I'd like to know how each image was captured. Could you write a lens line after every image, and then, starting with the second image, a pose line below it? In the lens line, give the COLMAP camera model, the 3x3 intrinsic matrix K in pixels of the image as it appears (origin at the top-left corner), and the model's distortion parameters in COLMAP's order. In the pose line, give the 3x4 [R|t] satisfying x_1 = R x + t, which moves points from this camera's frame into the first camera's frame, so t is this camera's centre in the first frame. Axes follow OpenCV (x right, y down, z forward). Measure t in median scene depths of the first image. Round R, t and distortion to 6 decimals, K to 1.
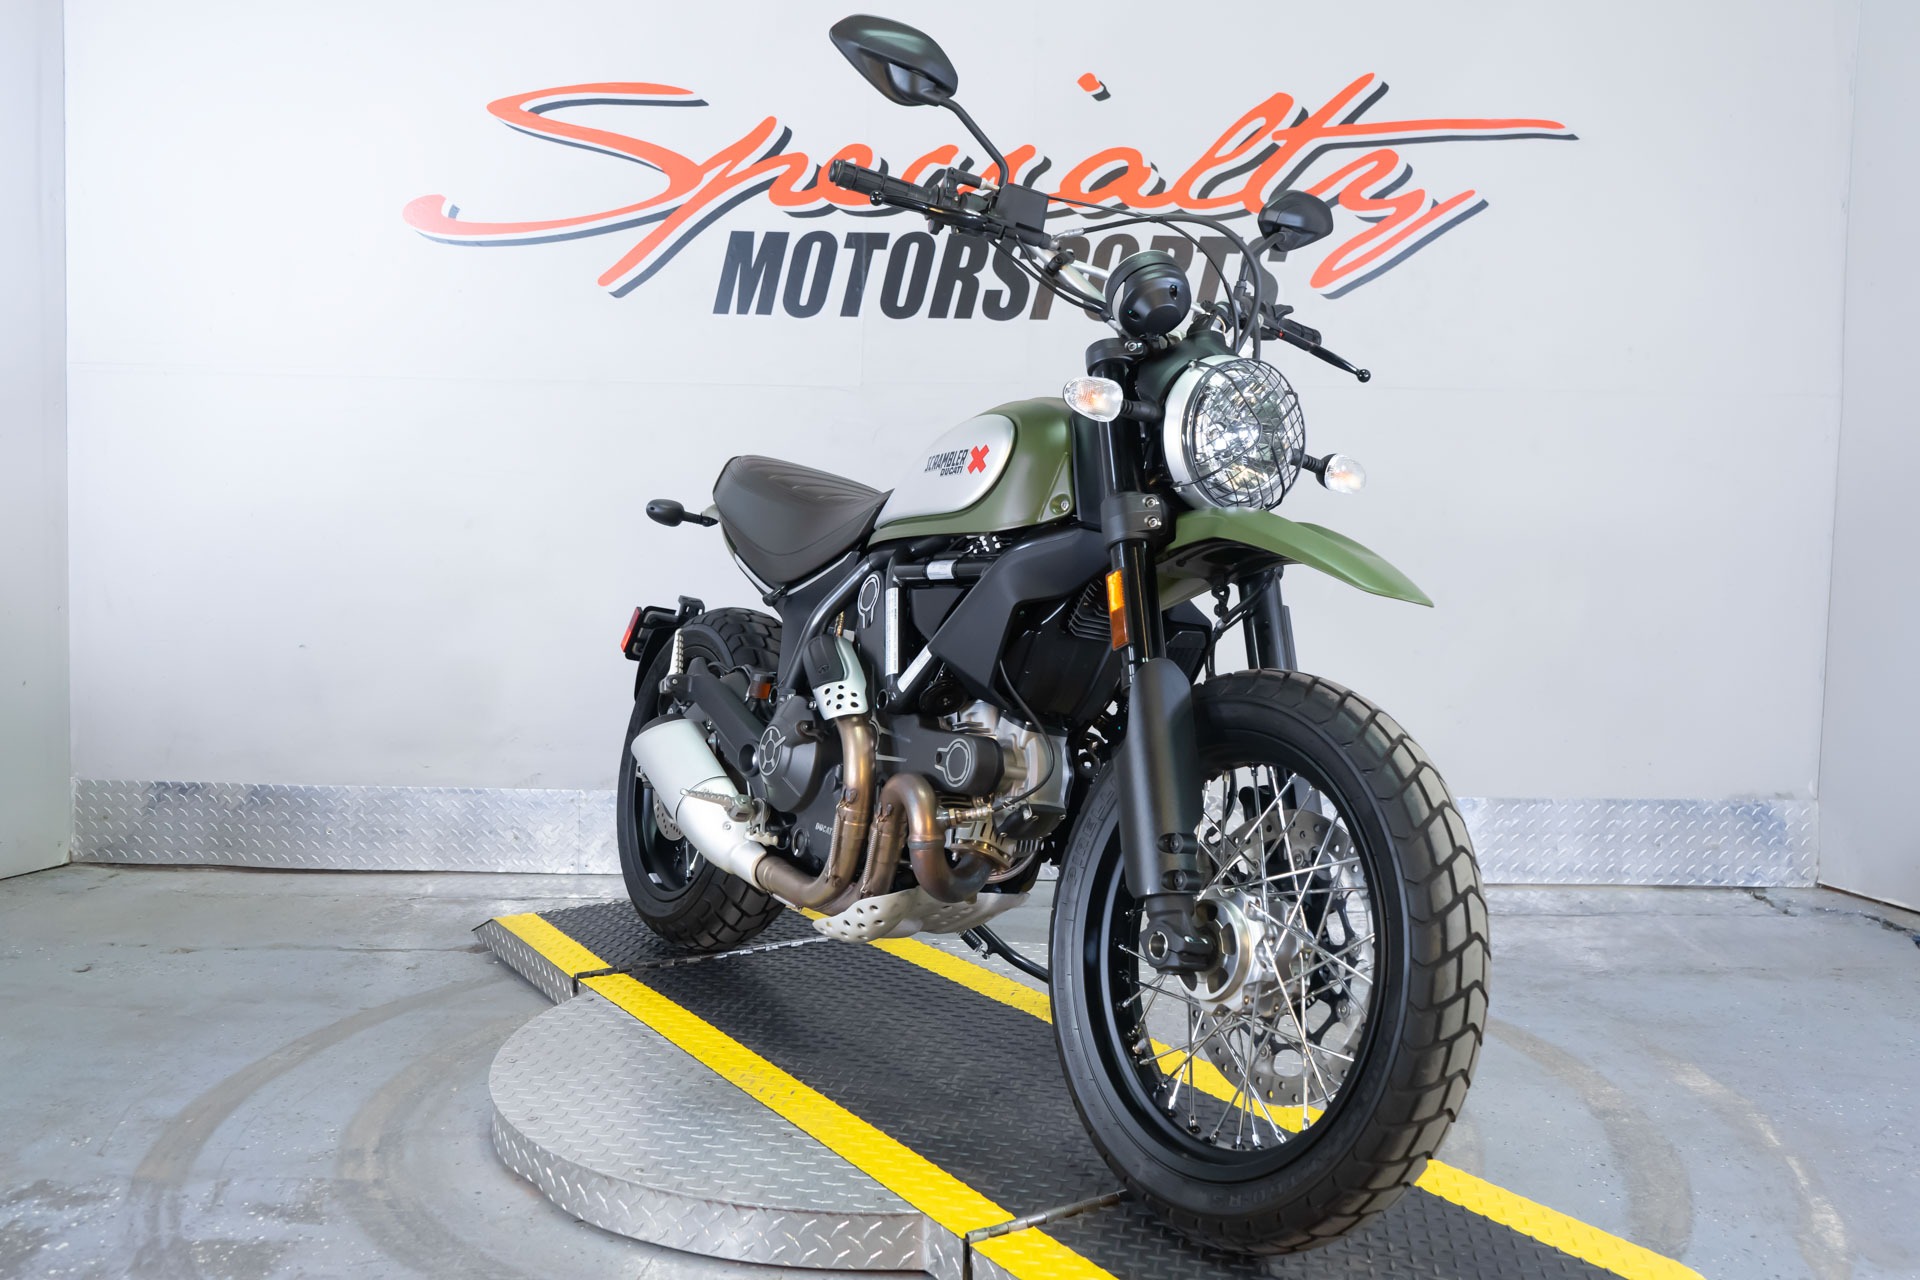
lens RADIAL K [[1752.5, 0, 966.5], [0, 1752.5, 639.2], [0, 0, 1]] dist [0.012690, -0.016876]
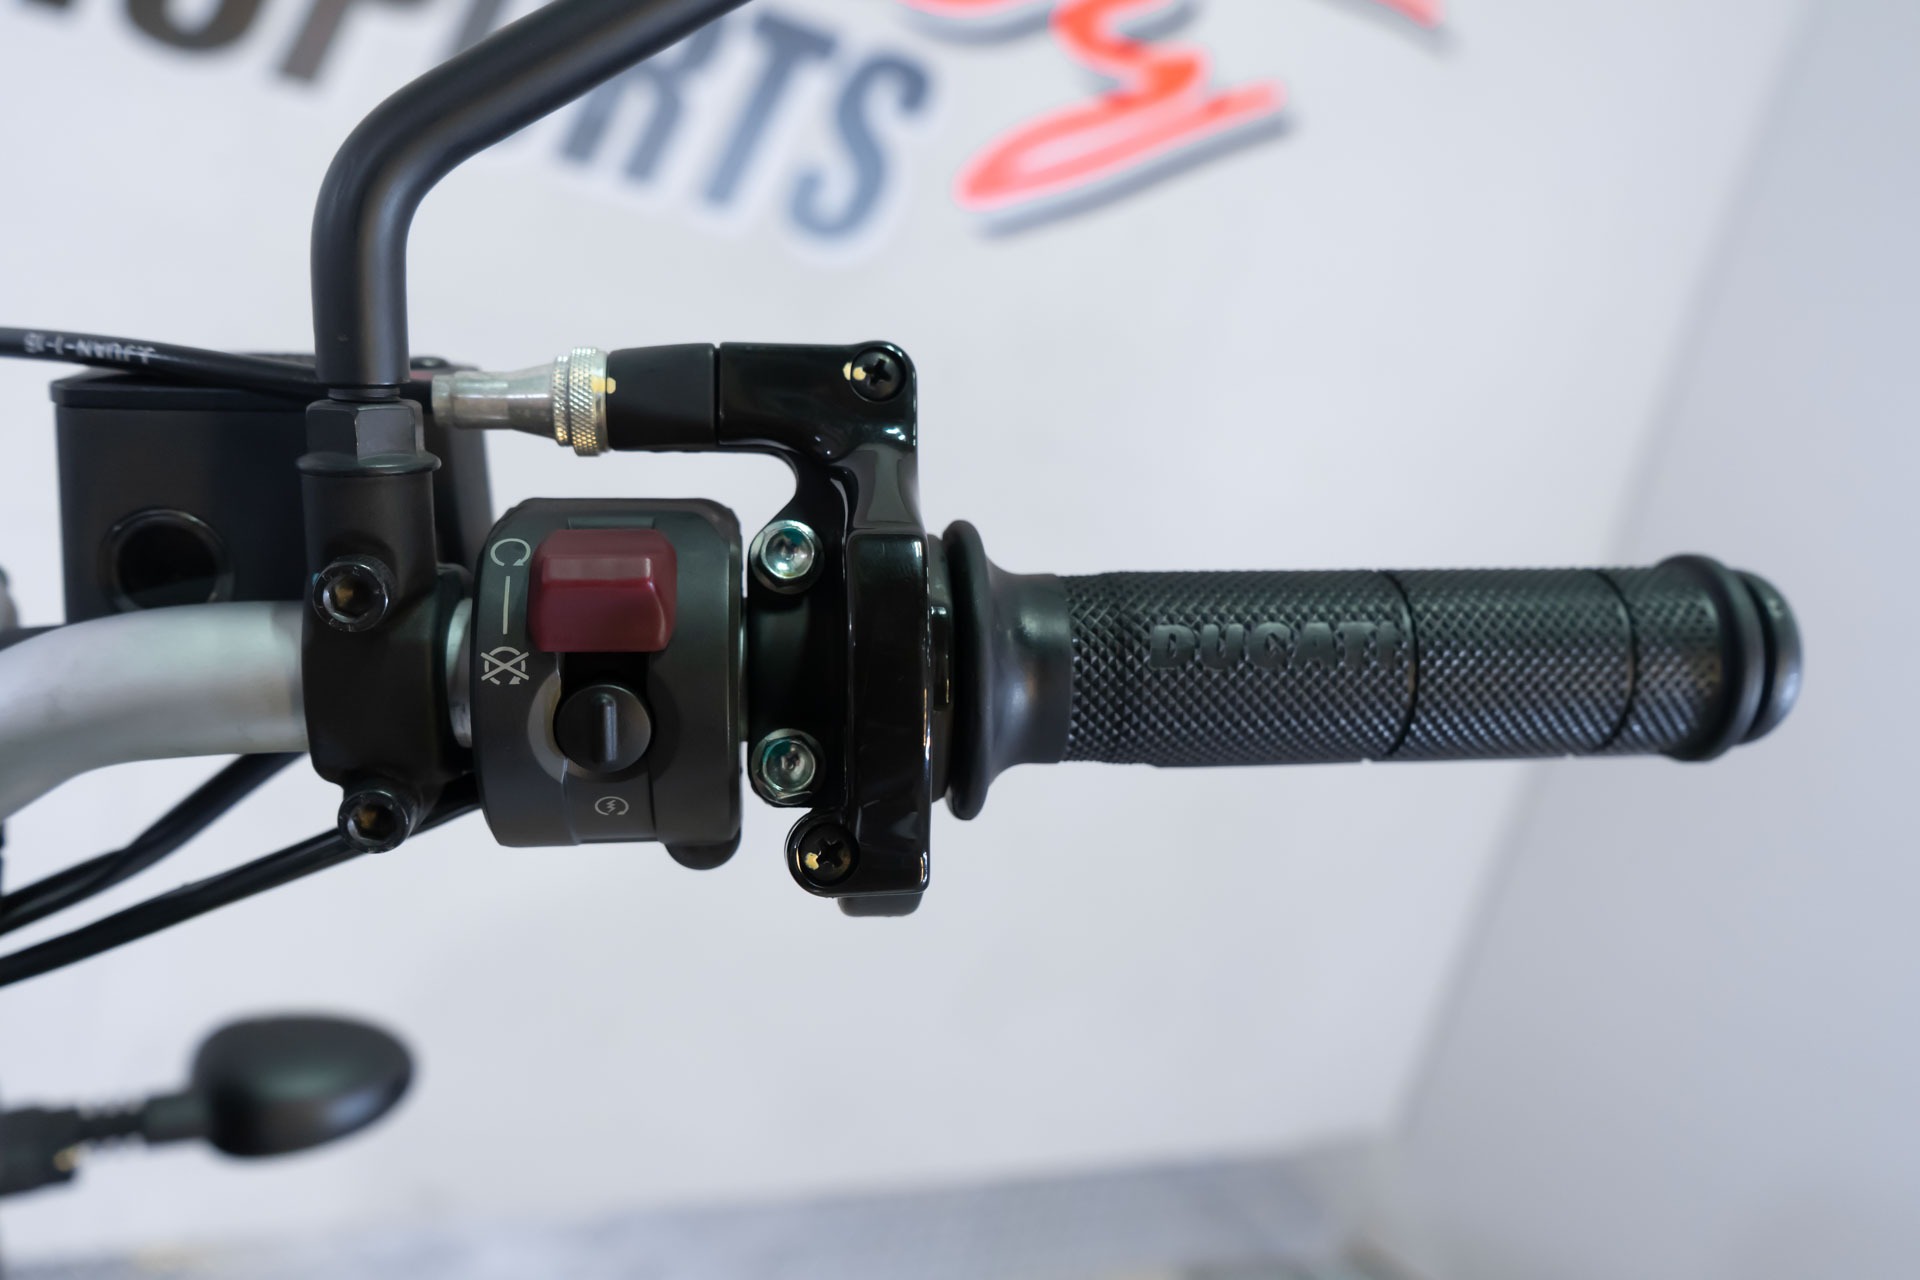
lens RADIAL K [[1555.6, 0, 974.0], [0, 1555.6, 649.3], [0, 0, 1]] dist [-0.016362, -0.003585]
pose [[0.813606, 0.089333, 0.574513, -0.015245], [-0.220058, 0.961930, 0.162065, -0.155499], [-0.538164, -0.258283, 0.802290, 0.650626]]
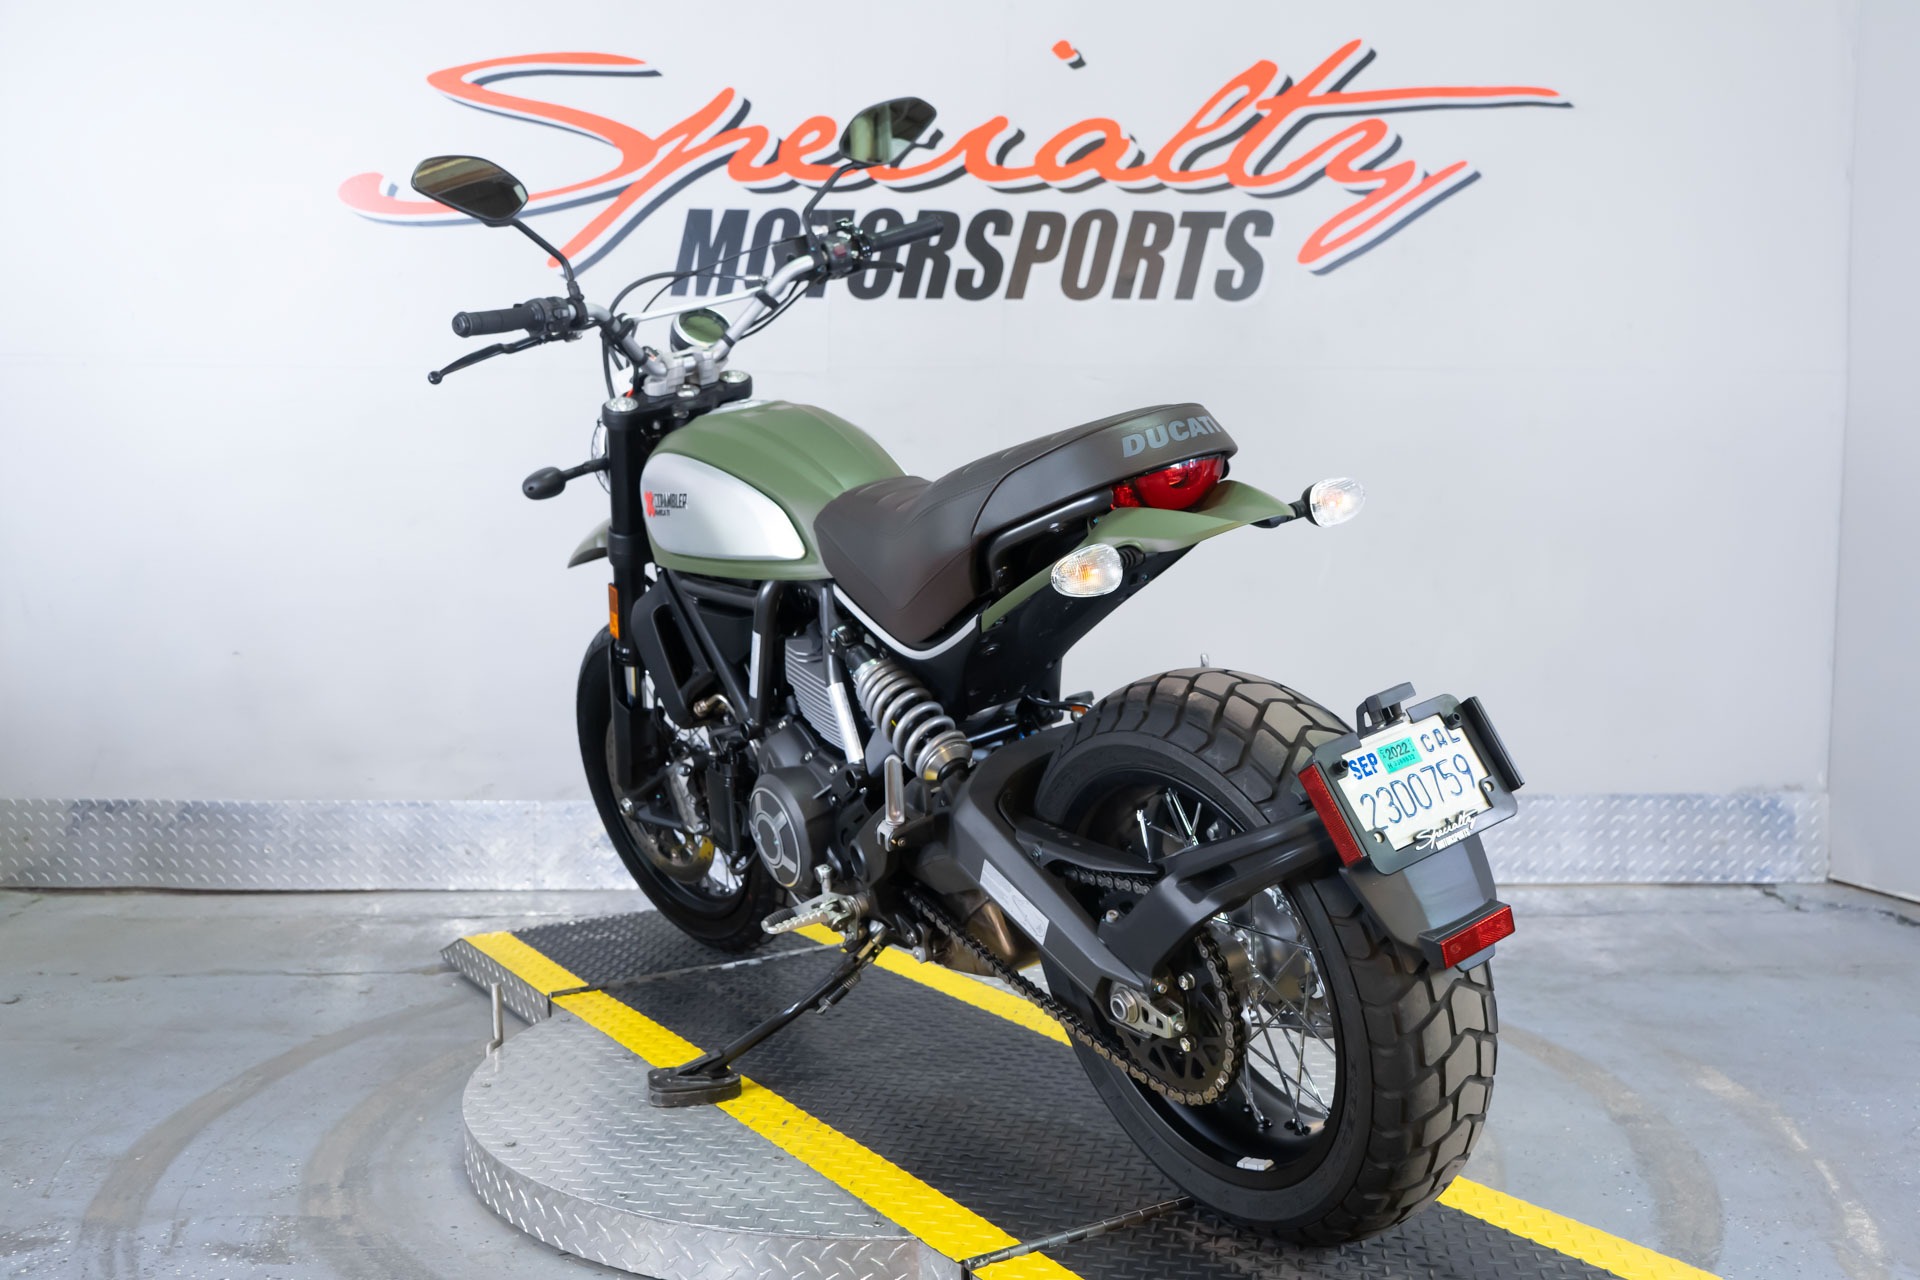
lens RADIAL K [[1850.9, 0, 968.7], [0, 1850.9, 637.9], [0, 0, 1]] dist [0.007928, 0.000000]
pose [[0.999527, -0.013193, 0.027763, -0.013840], [0.013172, 0.999913, 0.000934, 0.000075], [-0.027773, -0.000568, 0.999614, -0.004043]]
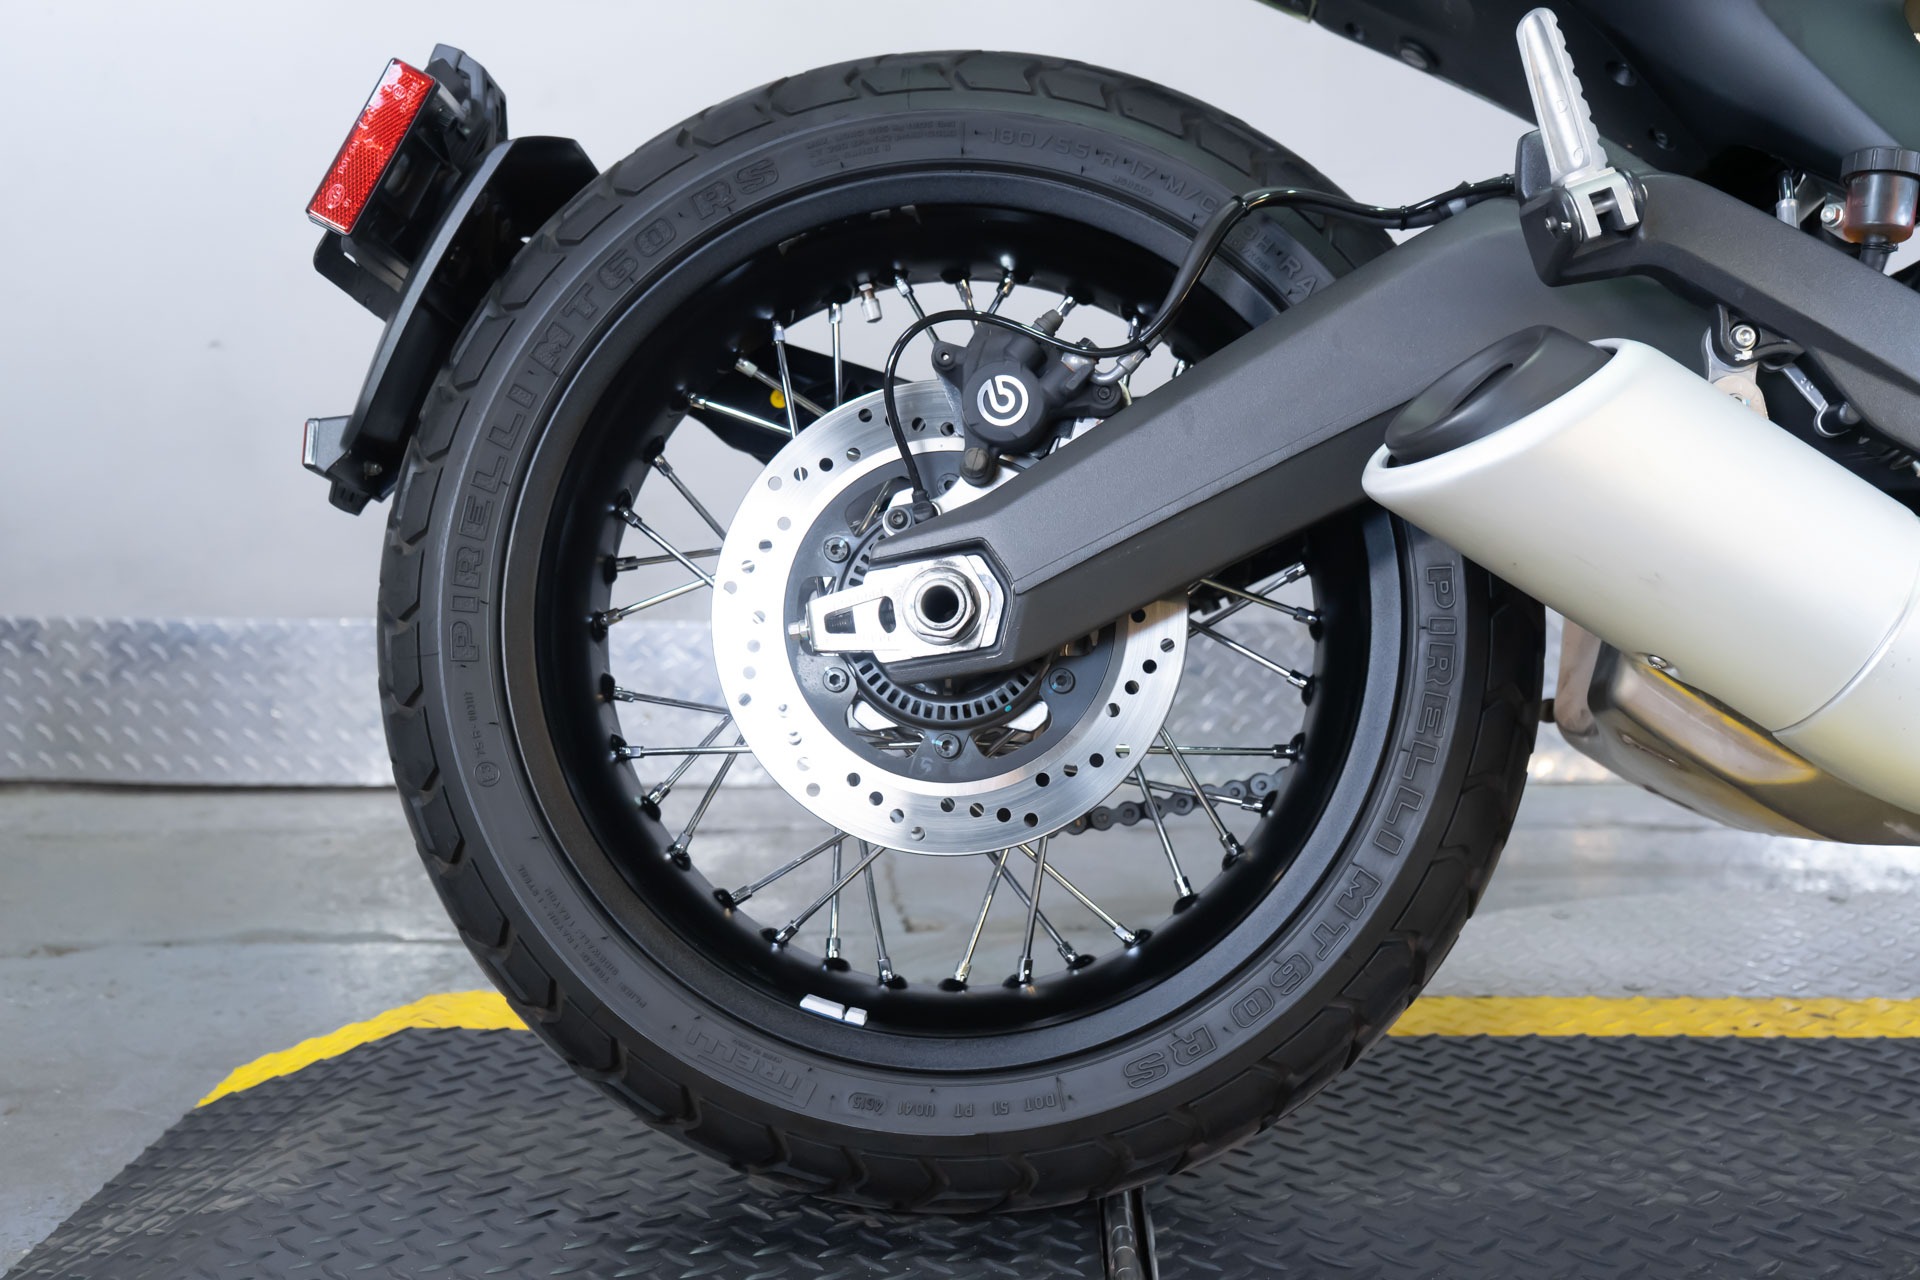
lens RADIAL K [[2192.6, 0, 958.9], [0, 2192.6, 644.3], [0, 0, 1]] dist [0.019249, 0.000000]
pose [[0.997886, -0.009754, 0.064258, -0.214271], [0.006547, 0.998731, 0.049932, 0.061982], [-0.064664, -0.049405, 0.996683, 0.365191]]
